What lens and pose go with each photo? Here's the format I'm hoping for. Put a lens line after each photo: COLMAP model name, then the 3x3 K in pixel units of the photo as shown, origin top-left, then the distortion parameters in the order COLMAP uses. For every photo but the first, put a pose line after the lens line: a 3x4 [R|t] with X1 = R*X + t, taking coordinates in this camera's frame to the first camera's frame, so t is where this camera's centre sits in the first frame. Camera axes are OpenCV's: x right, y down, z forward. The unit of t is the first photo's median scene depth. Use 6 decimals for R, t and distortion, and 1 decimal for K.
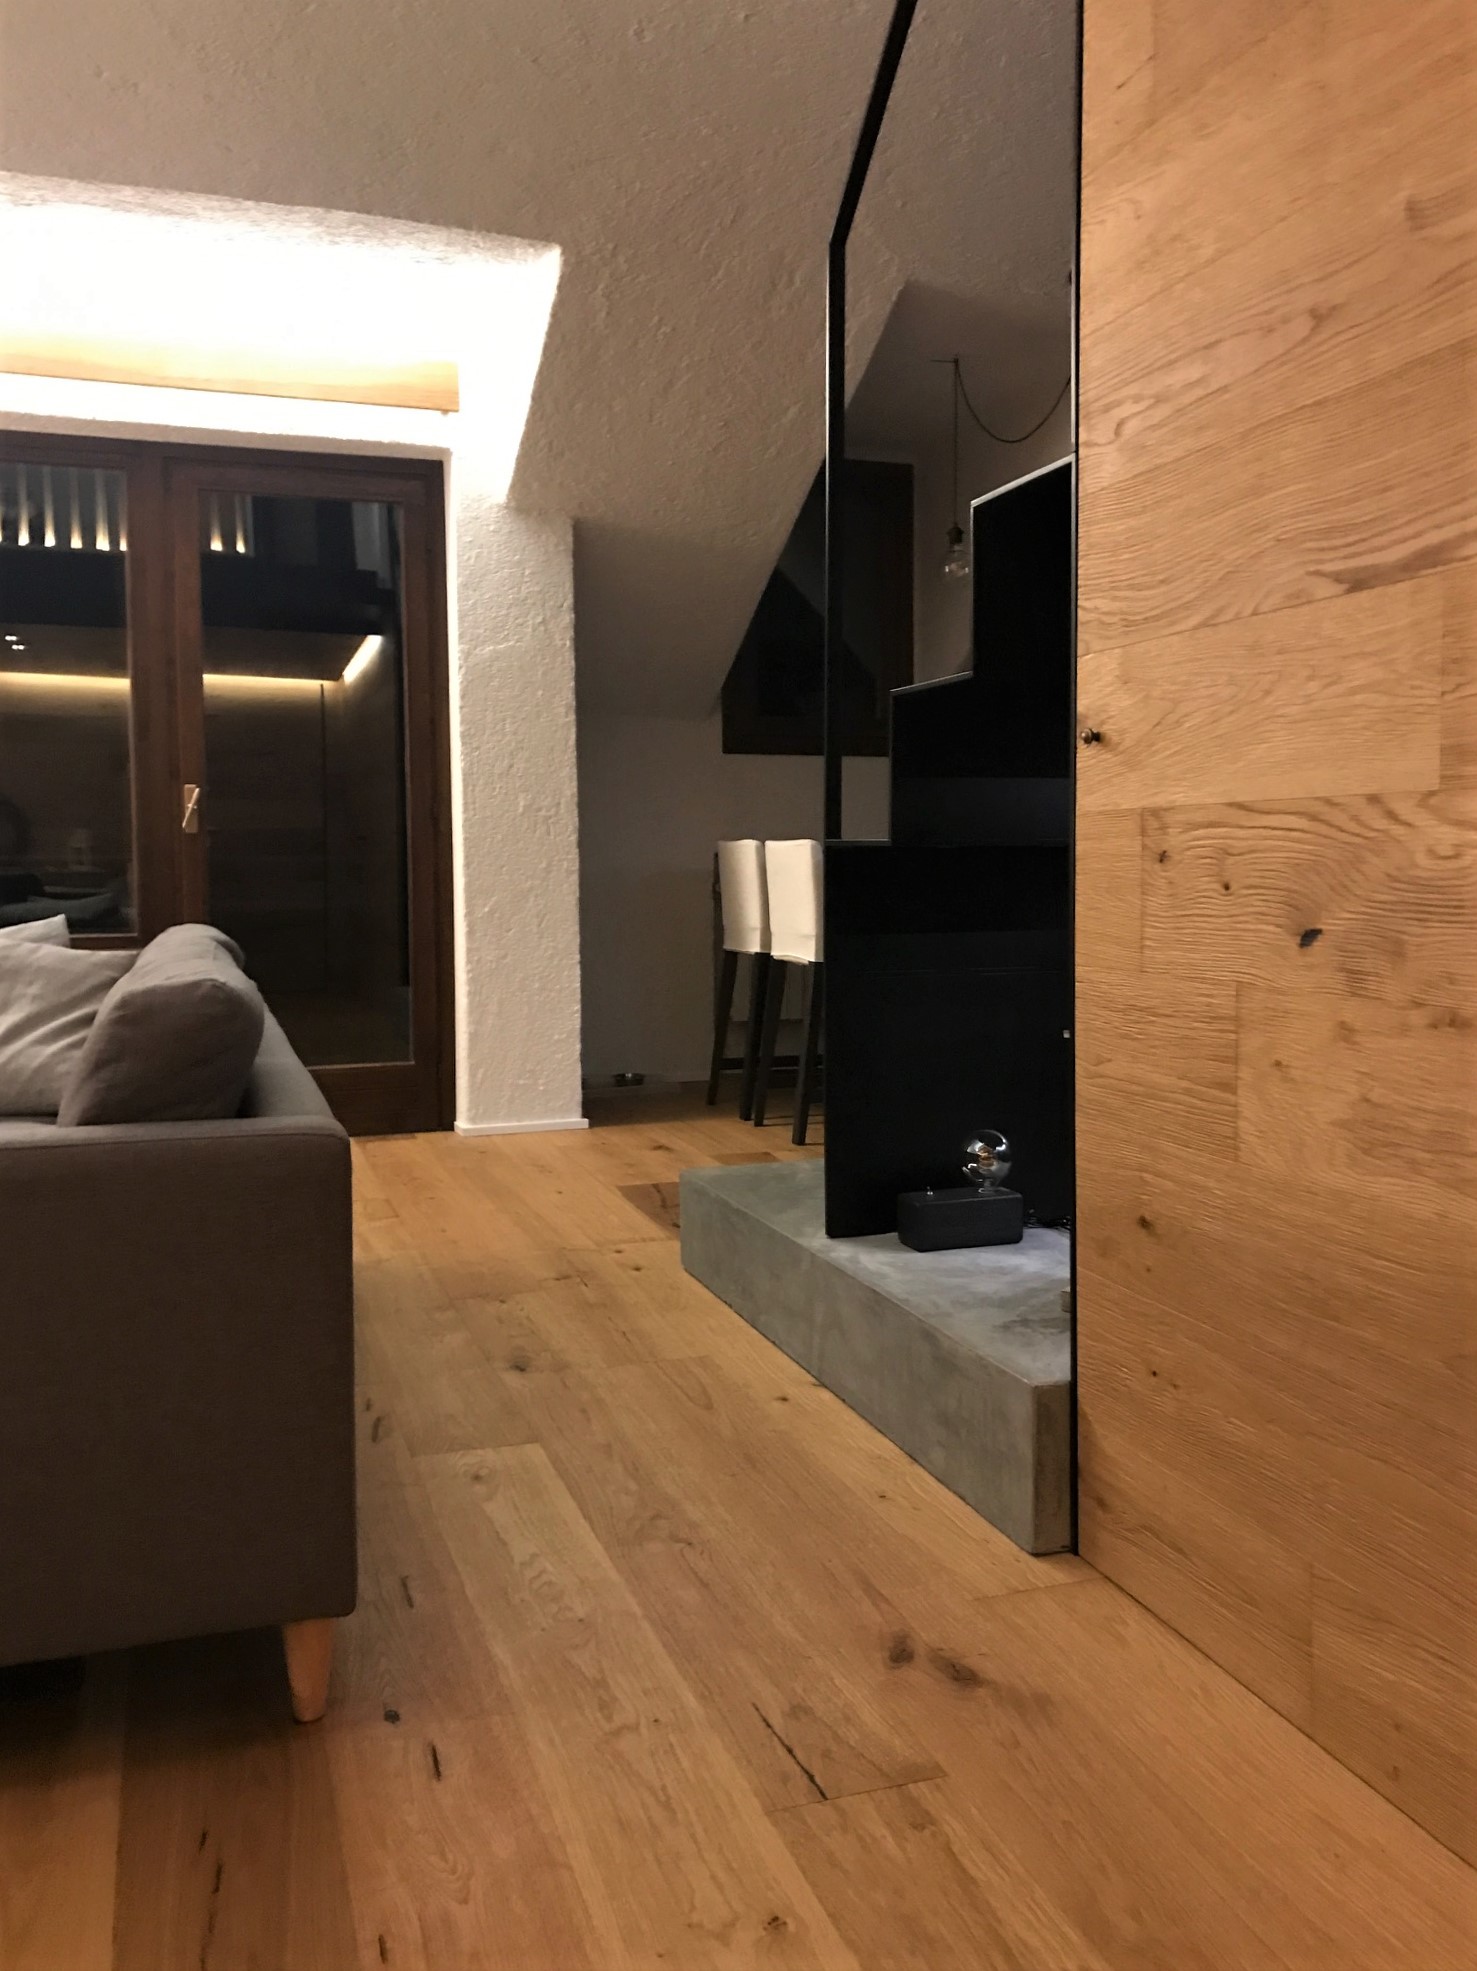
lens RADIAL K [[1627.8, 0, 787.9], [0, 1627.8, 970.4], [0, 0, 1]] dist [0.048902, -0.068376]
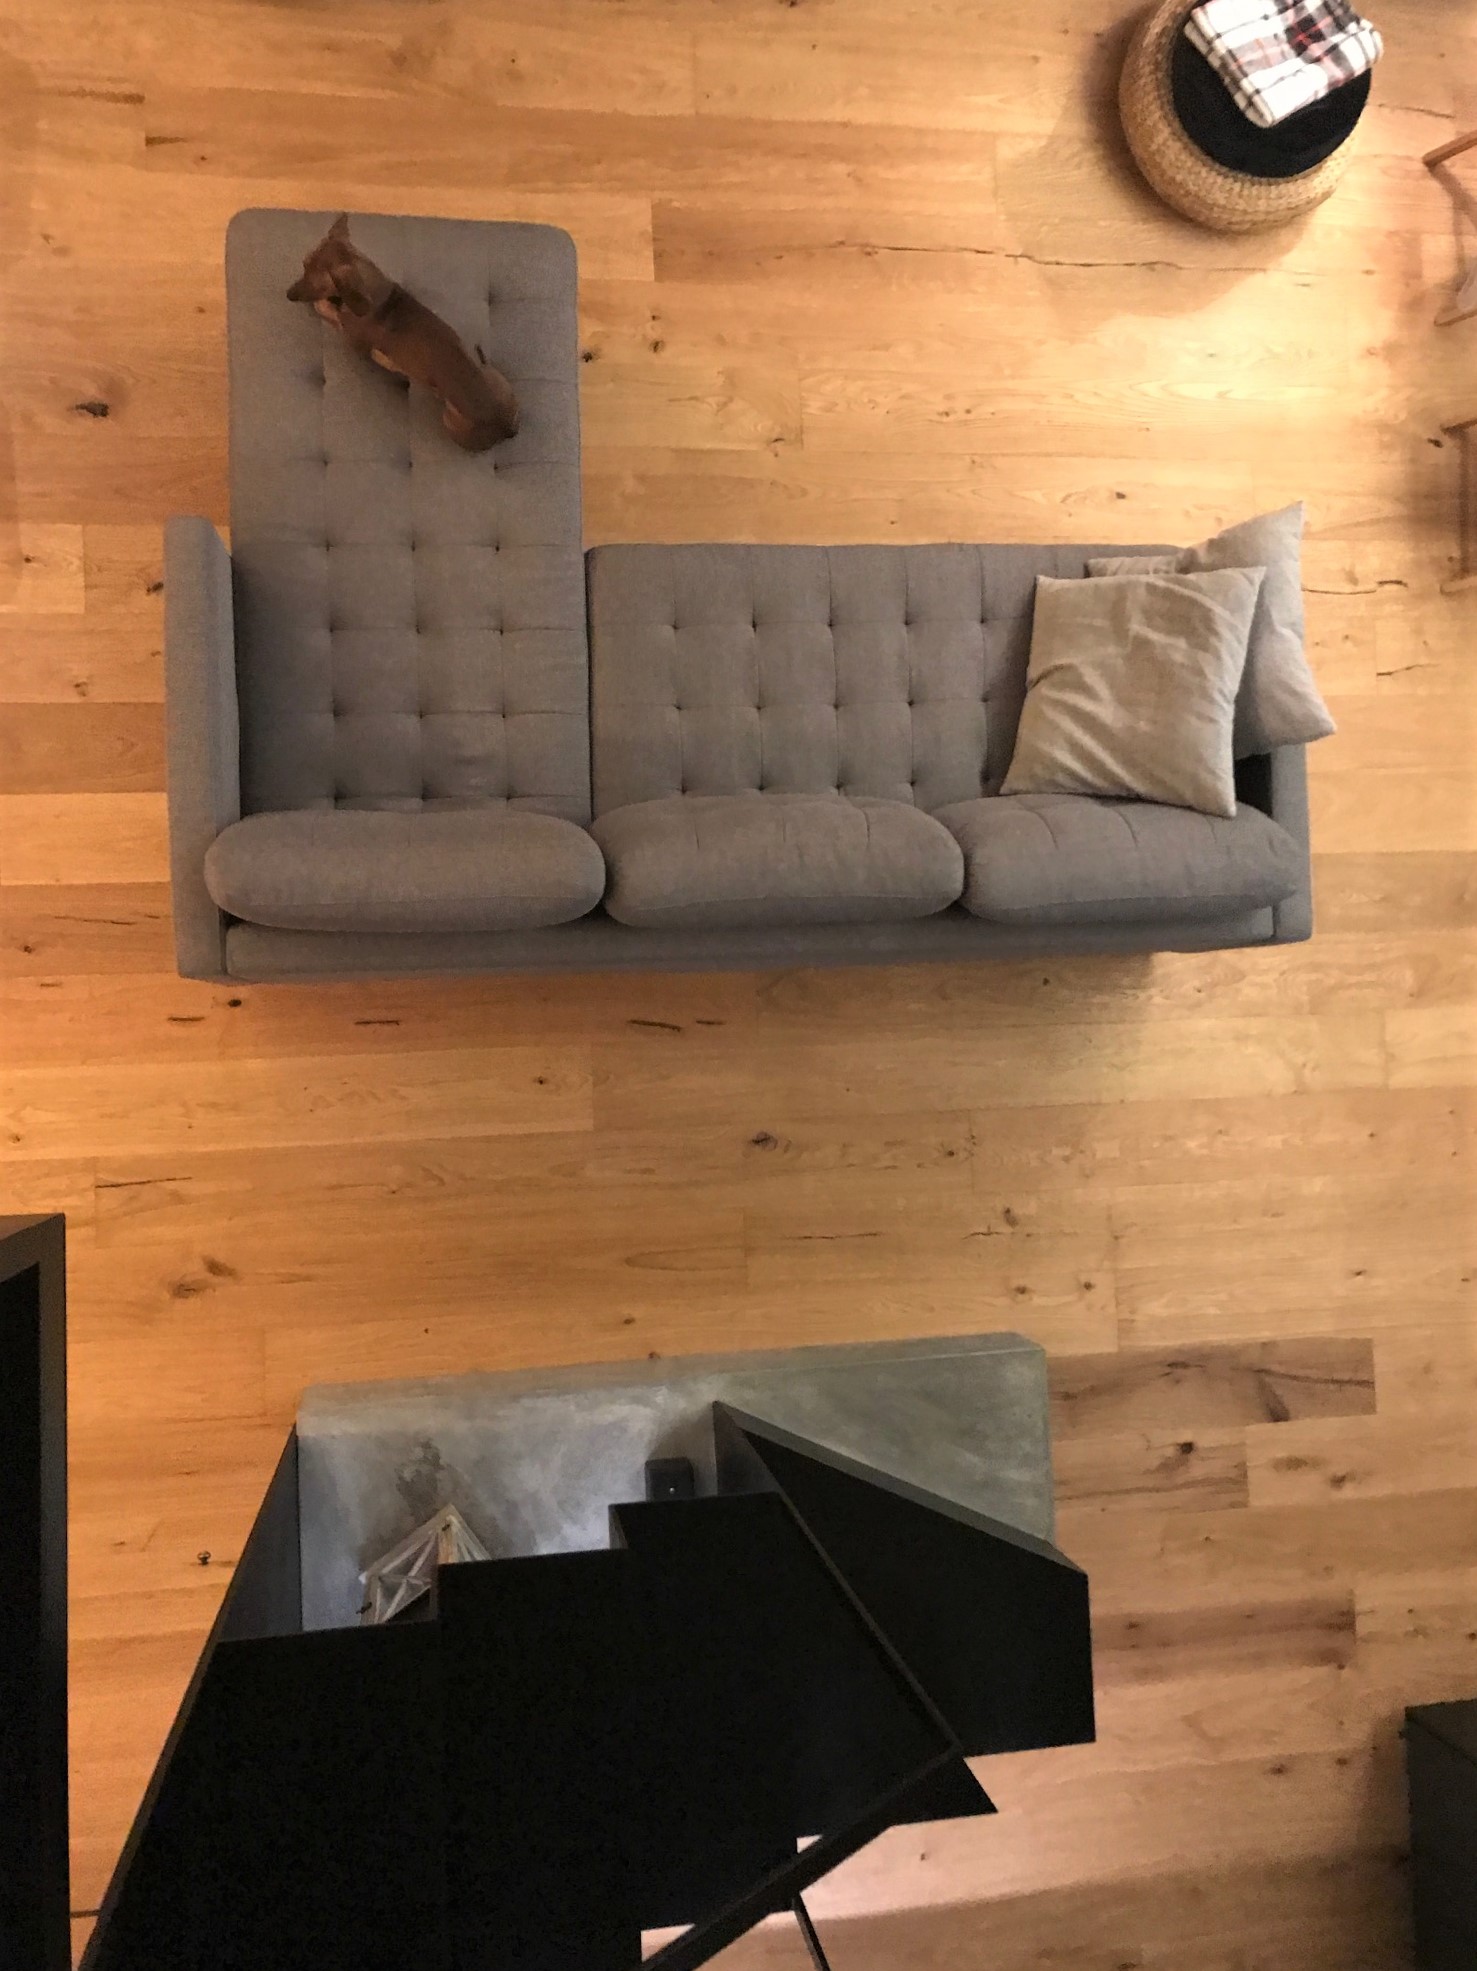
lens RADIAL K [[1716.7, 0, 737.7], [0, 1716.7, 975.1], [0, 0, 1]] dist [0.012934, 0.001944]
pose [[-0.303947, 0.949065, -0.083017, -0.253116], [-0.251423, 0.004142, 0.967868, -1.551243], [0.918914, 0.315053, 0.237358, 0.933576]]
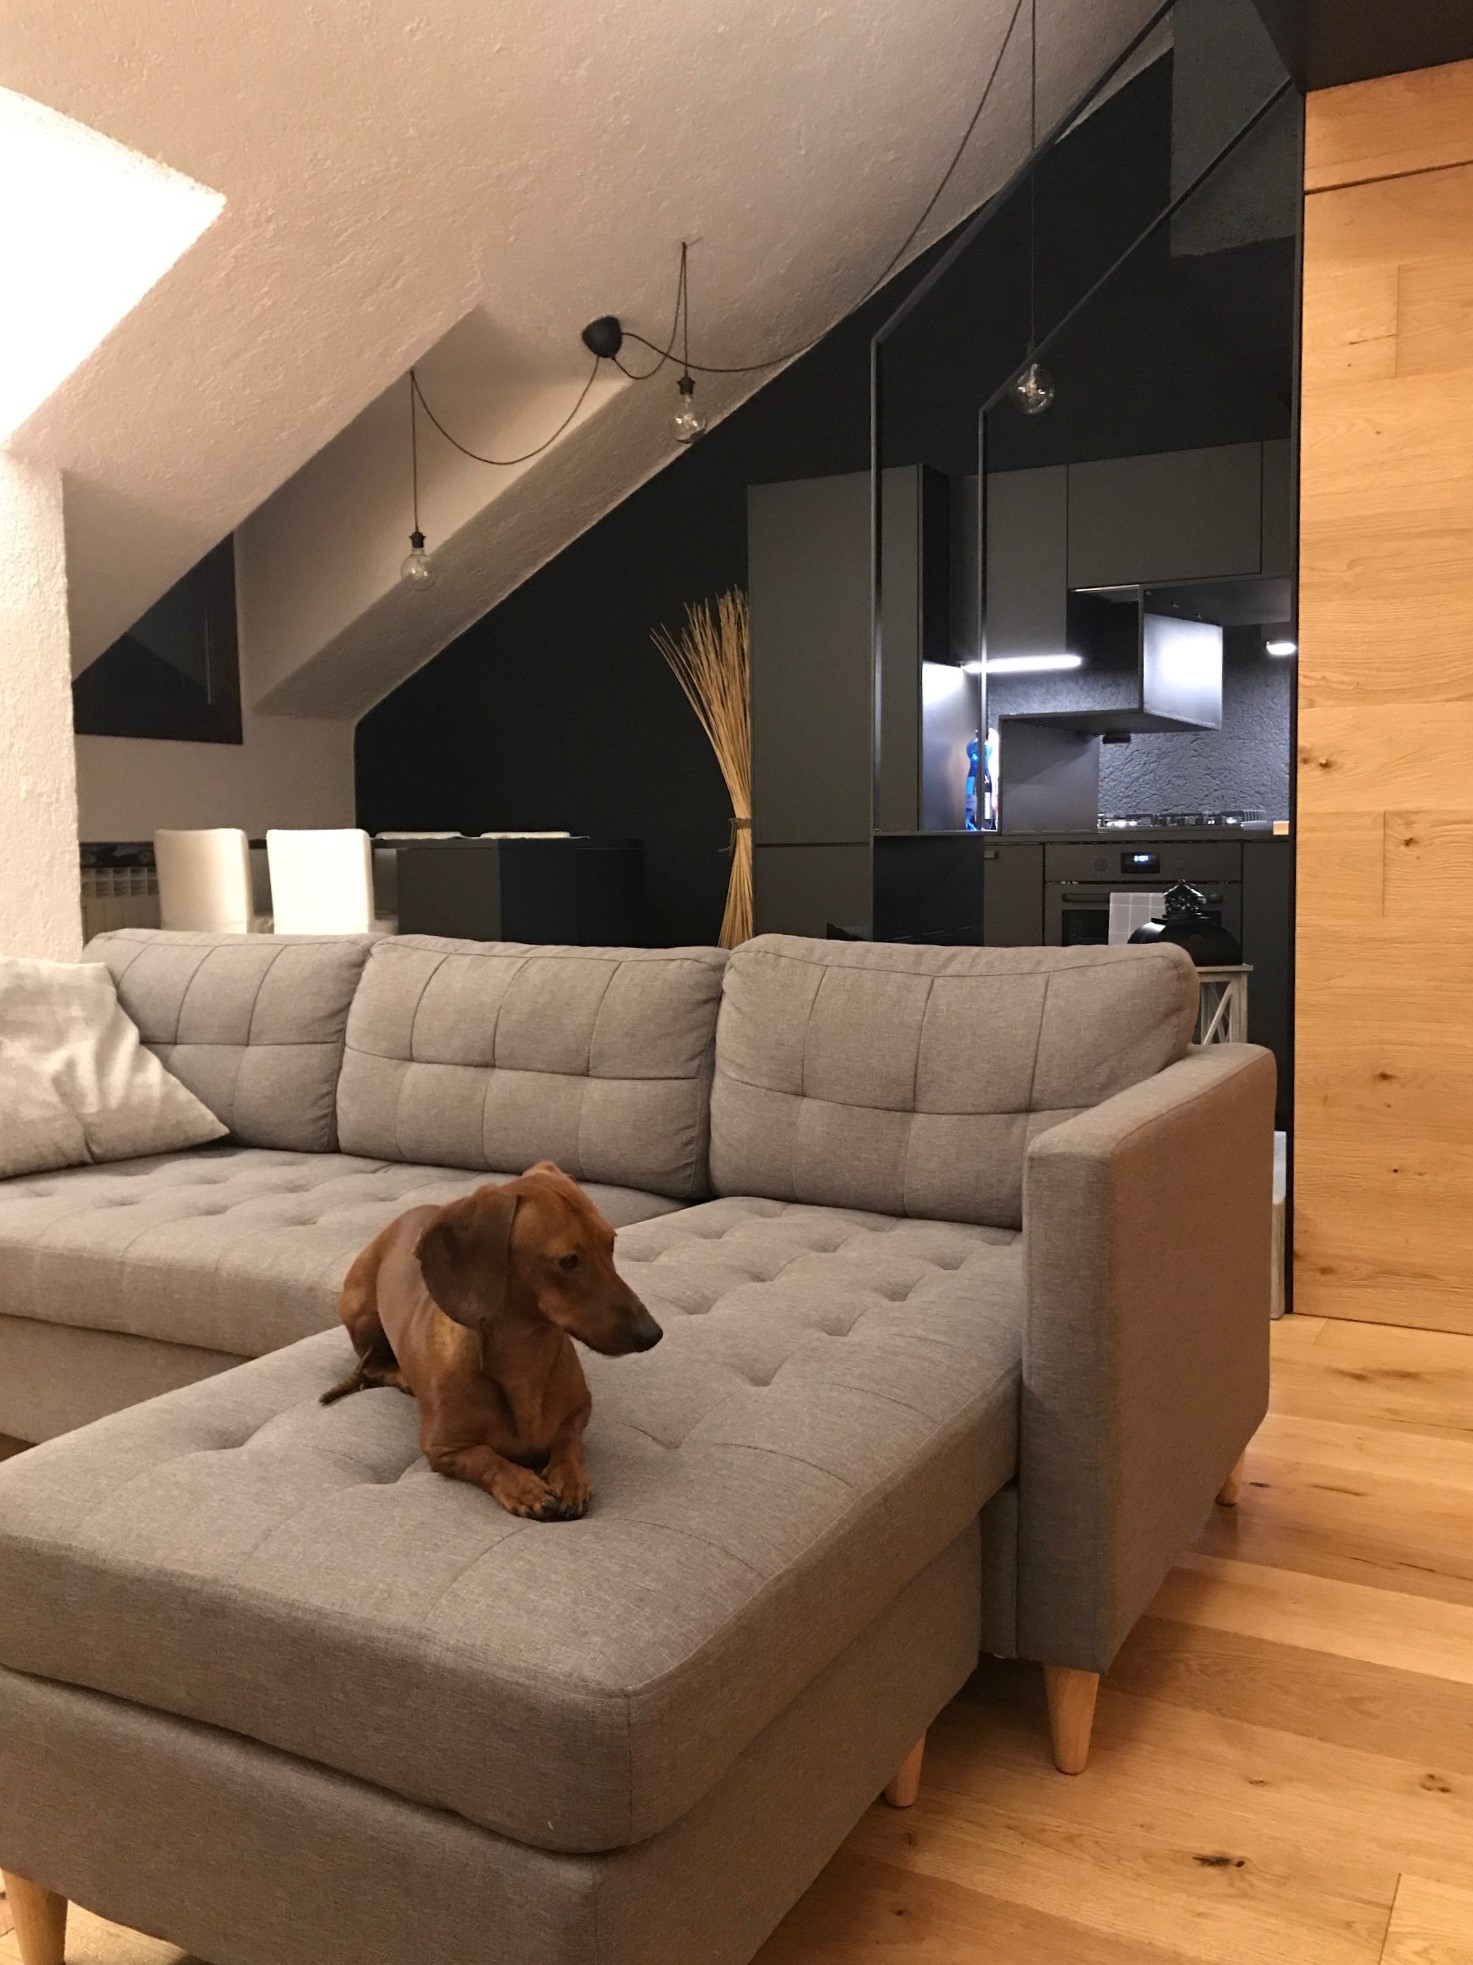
lens RADIAL K [[1605.4, 0, 737.5], [0, 1605.4, 972.8], [0, 0, 1]] dist [0.014884, 0.002910]
pose [[0.741348, -0.060356, 0.668401, -1.254994], [0.053466, 0.998094, 0.030826, -0.025078], [-0.668987, 0.012884, 0.743162, 0.266941]]
